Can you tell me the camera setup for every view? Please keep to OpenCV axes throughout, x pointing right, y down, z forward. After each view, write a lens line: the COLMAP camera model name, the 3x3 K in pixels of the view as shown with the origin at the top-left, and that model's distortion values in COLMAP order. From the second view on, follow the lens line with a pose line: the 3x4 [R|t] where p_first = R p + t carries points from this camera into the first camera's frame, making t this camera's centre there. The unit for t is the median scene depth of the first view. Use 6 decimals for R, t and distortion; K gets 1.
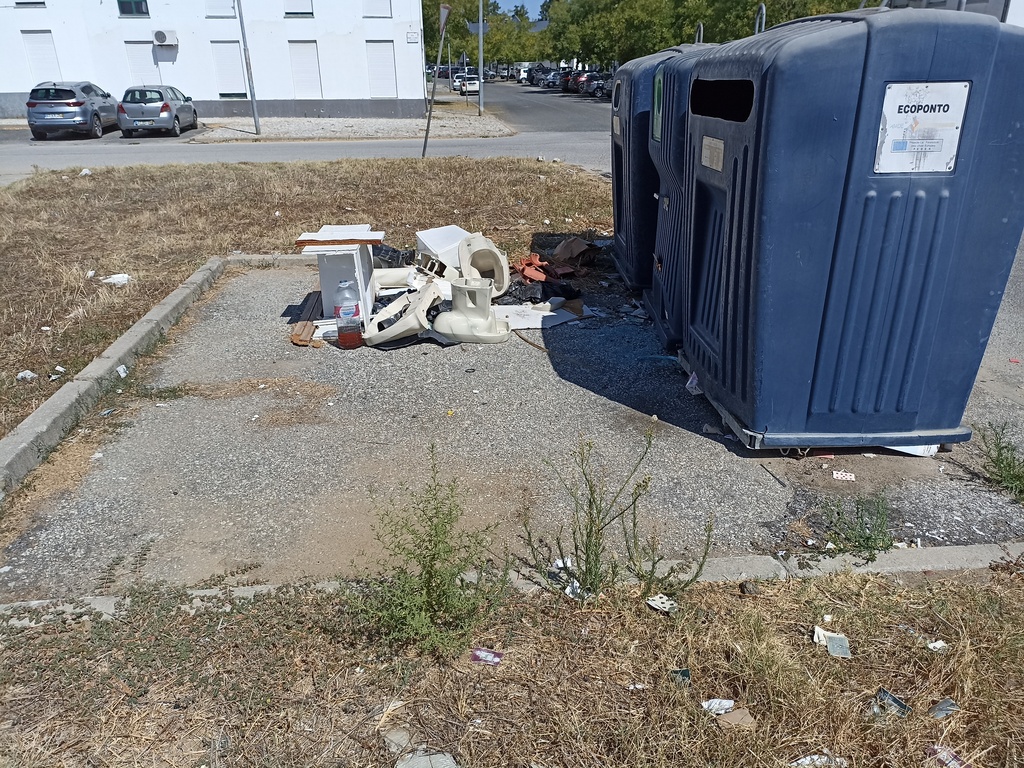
lens RADIAL K [[709.8, 0, 512.0], [0, 709.8, 384.0], [0, 0, 1]] dist [0.000080, -0.005434]
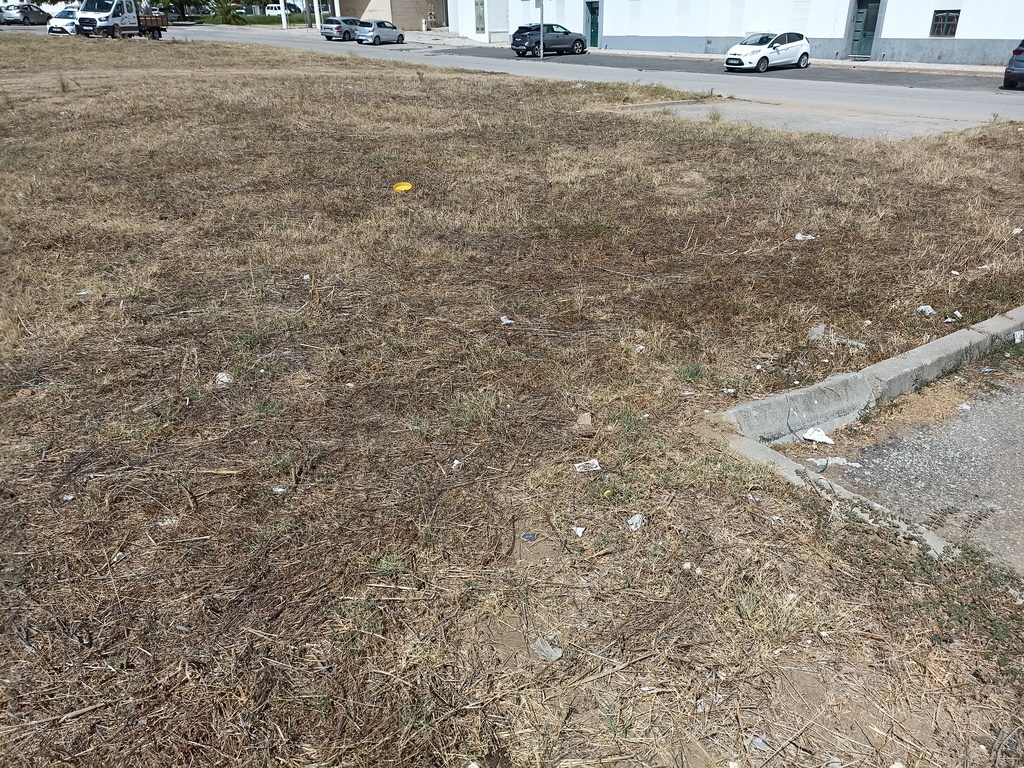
lens RADIAL K [[709.8, 0, 512.0], [0, 709.8, 384.0], [0, 0, 1]] dist [0.000080, -0.005434]
pose [[0.480675, 0.388328, -0.786227, -0.117236], [-0.342096, 0.908598, 0.239622, 0.051506], [0.807417, 0.153785, 0.569586, -0.098788]]
